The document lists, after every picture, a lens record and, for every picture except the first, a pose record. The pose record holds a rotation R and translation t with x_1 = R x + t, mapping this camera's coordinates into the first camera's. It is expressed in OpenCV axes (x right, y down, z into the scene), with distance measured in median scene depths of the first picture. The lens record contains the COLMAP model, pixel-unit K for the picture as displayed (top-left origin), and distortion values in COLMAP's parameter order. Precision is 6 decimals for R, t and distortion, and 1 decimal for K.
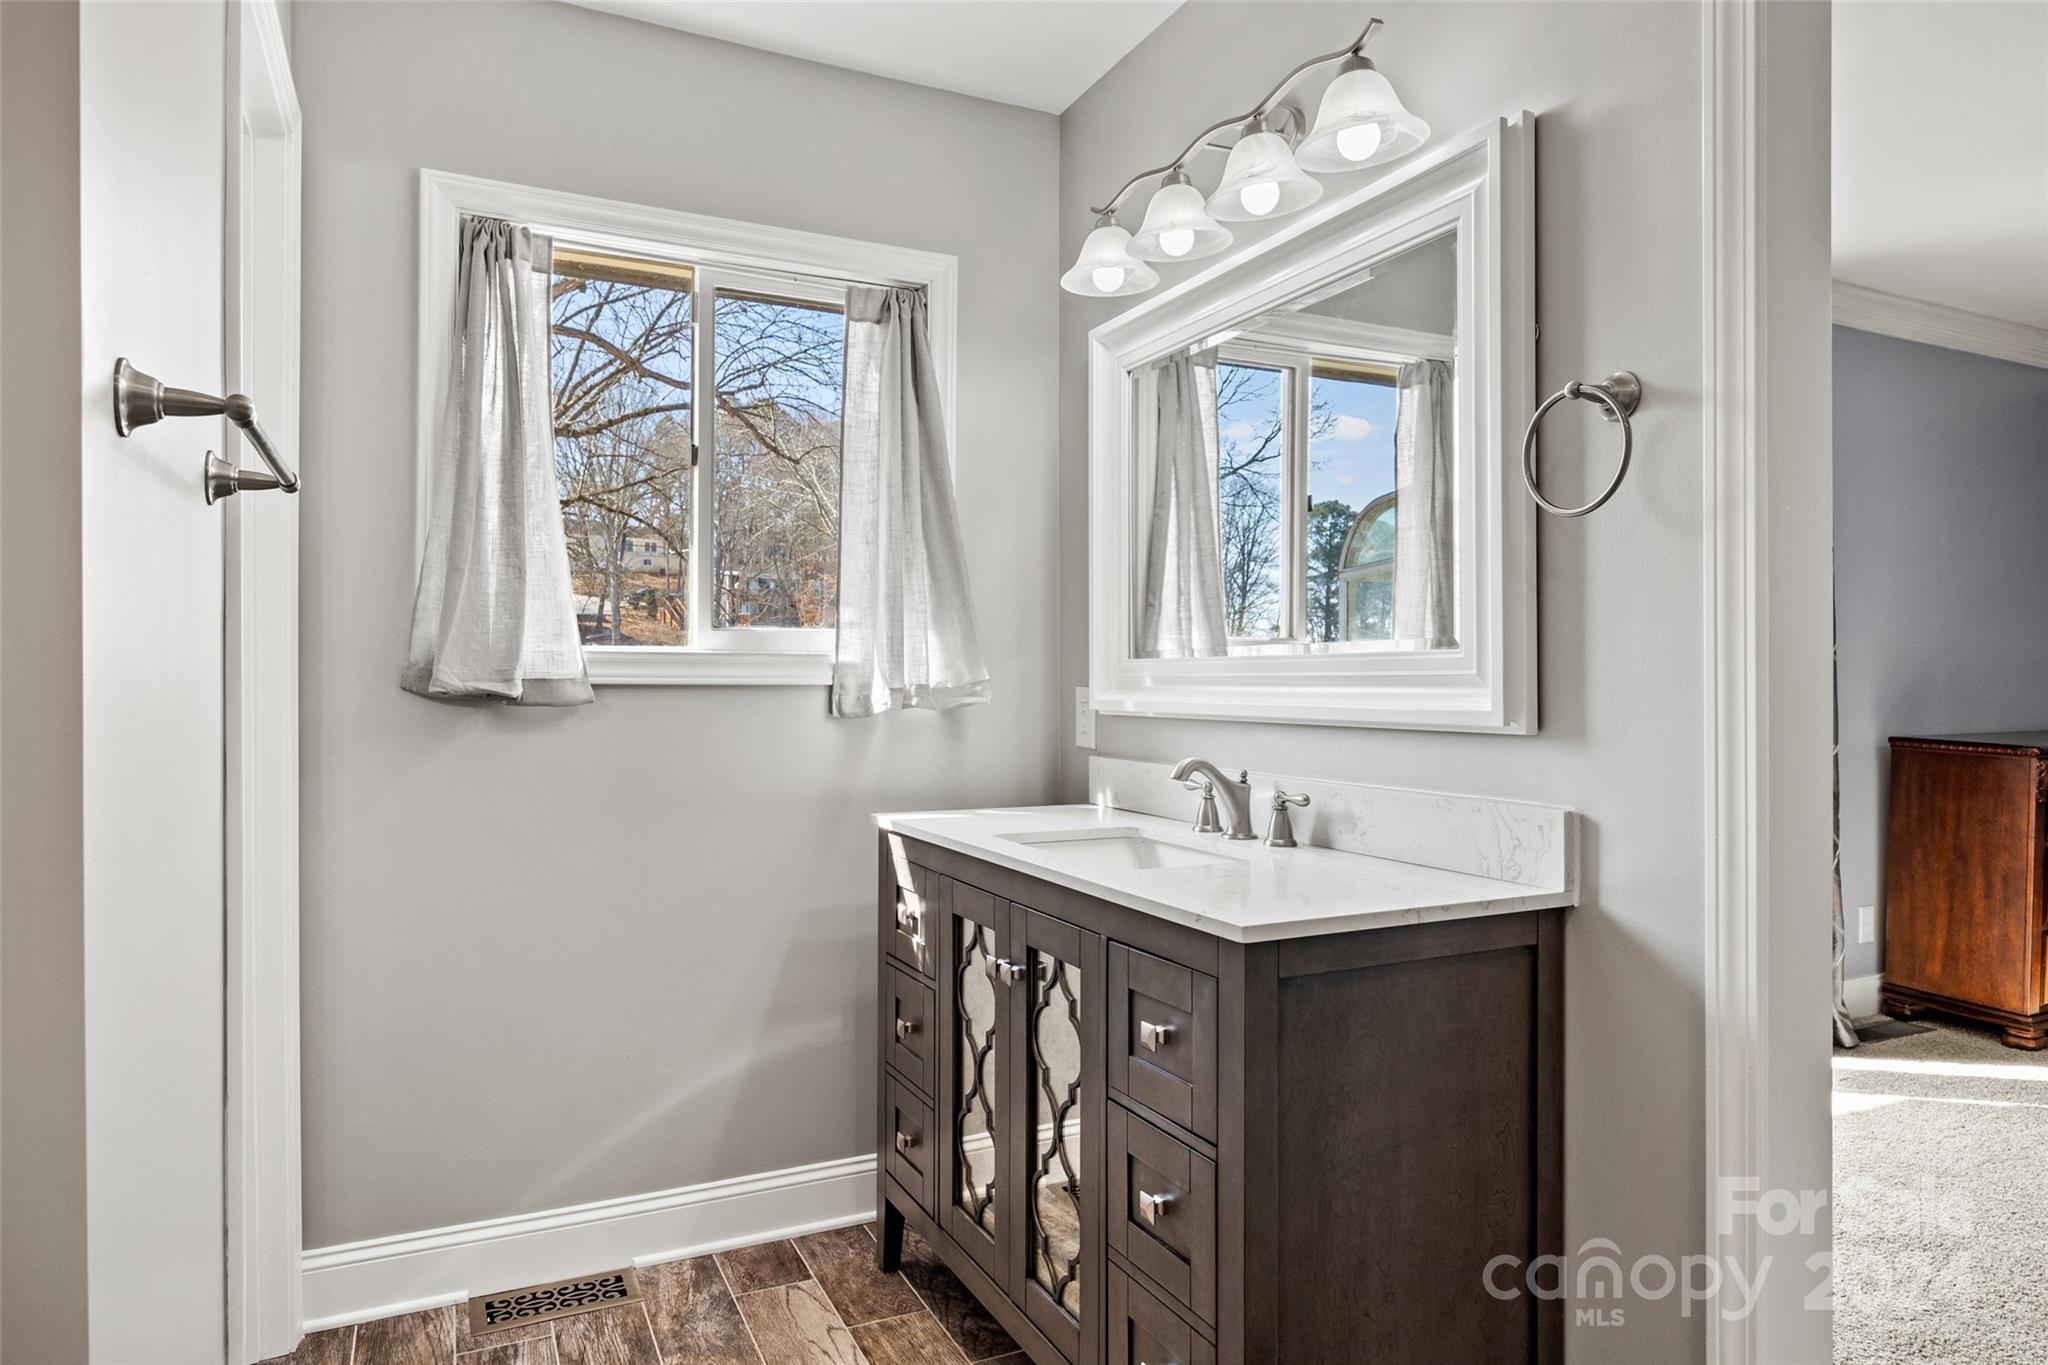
lens RADIAL K [[1231.4, 0, 1024.0], [0, 1231.4, 682.5], [0, 0, 1]] dist [0.005041, -0.000831]
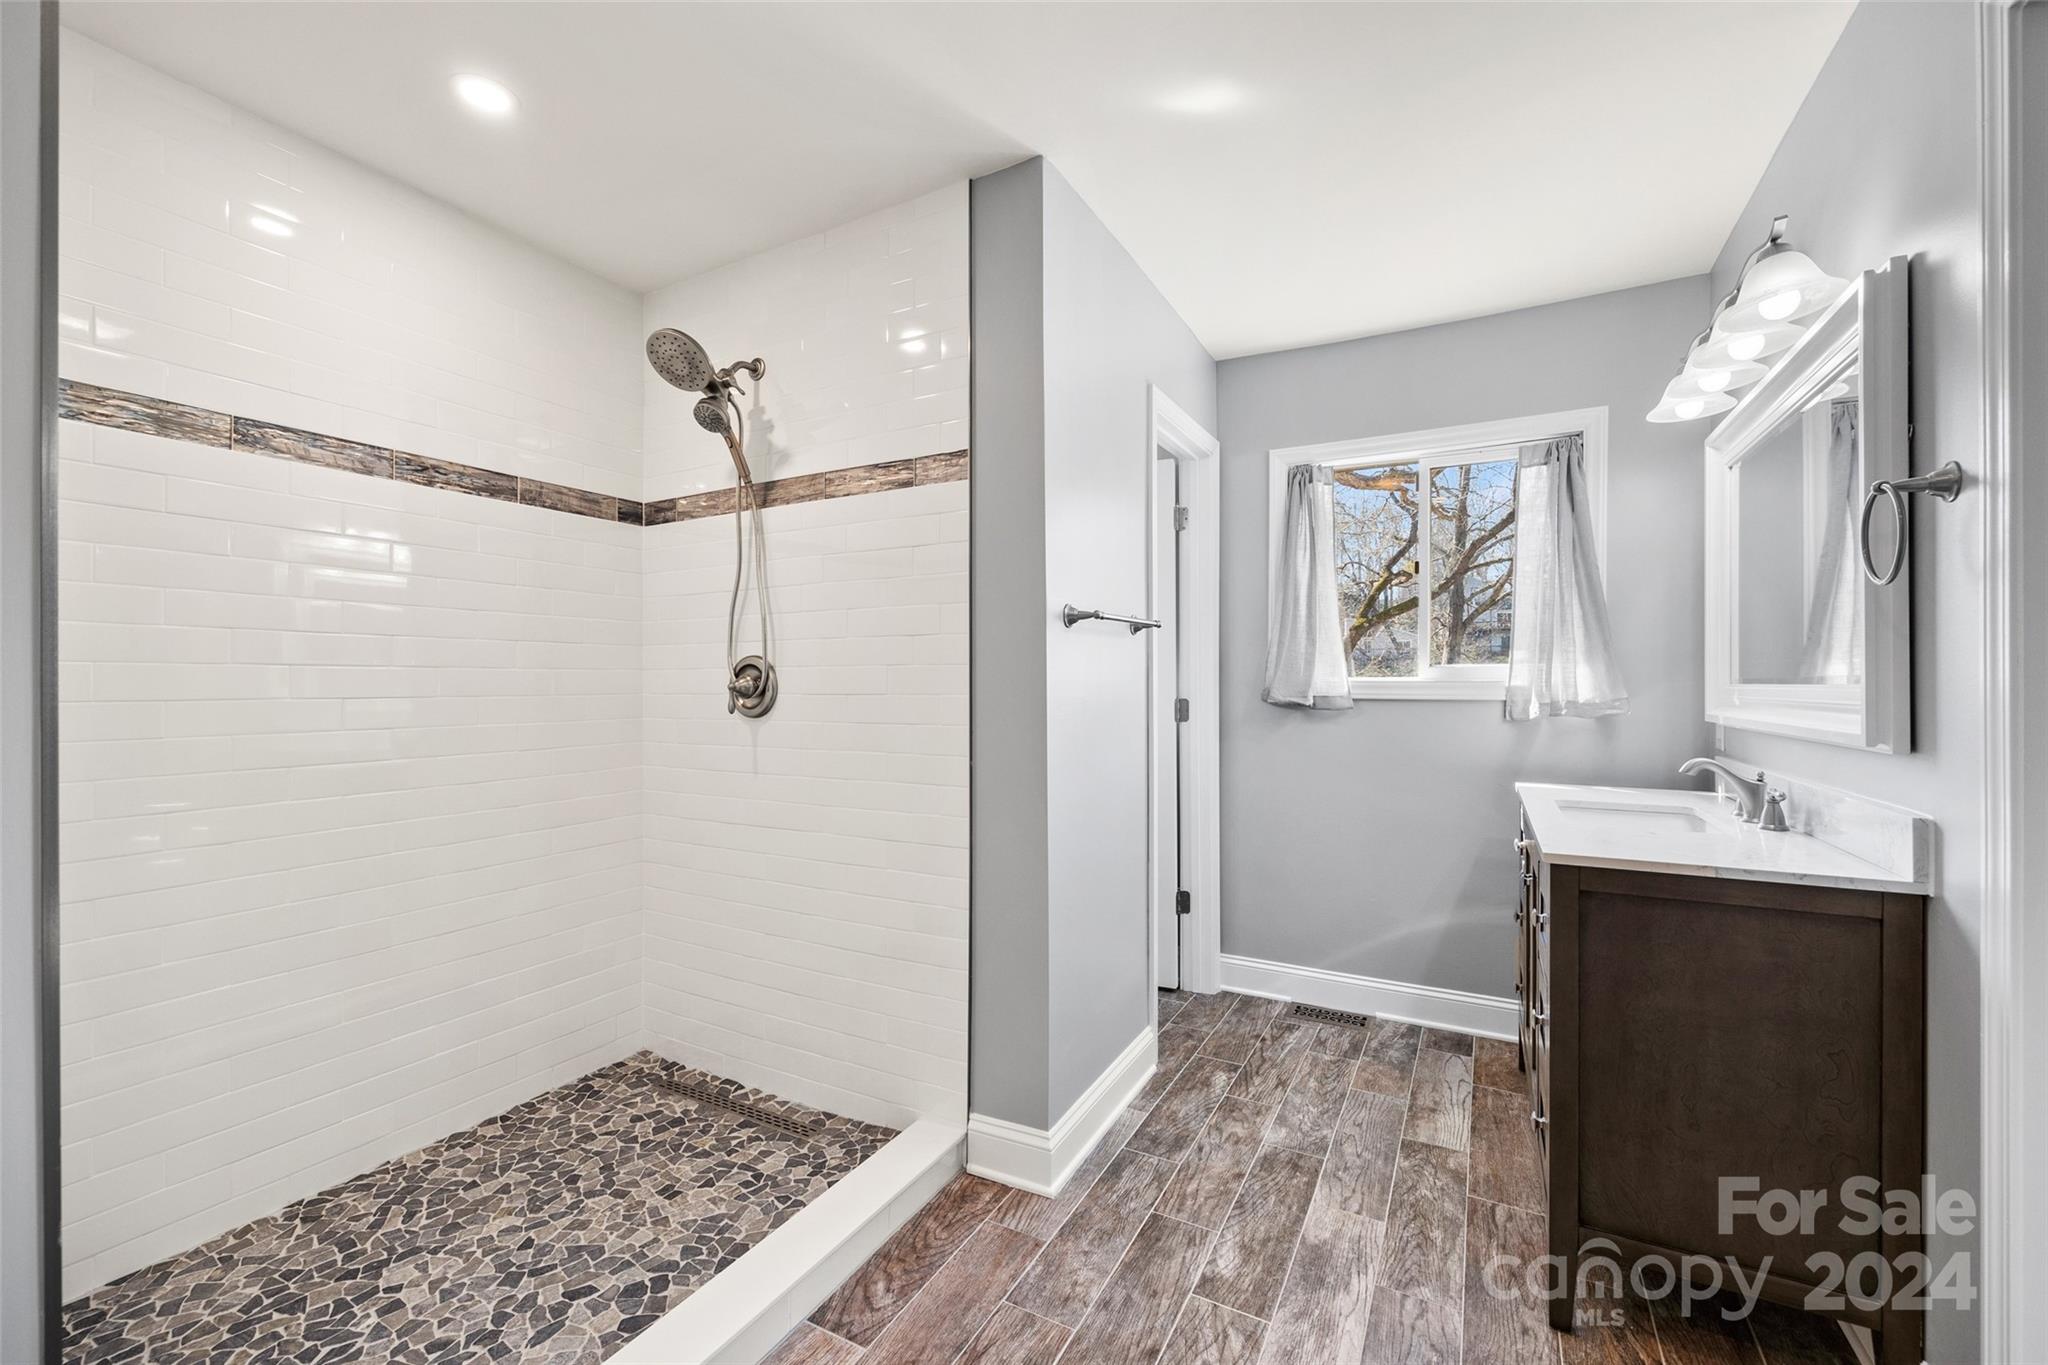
lens RADIAL K [[838.4, 0, 1035.4], [0, 838.4, 681.5], [0, 0, 1]] dist [-0.001309, -0.000176]
pose [[0.587383, -0.004502, -0.809296, 0.414270], [0.001222, 0.999988, -0.004675, -0.020452], [0.809308, 0.001757, 0.587382, -0.148508]]
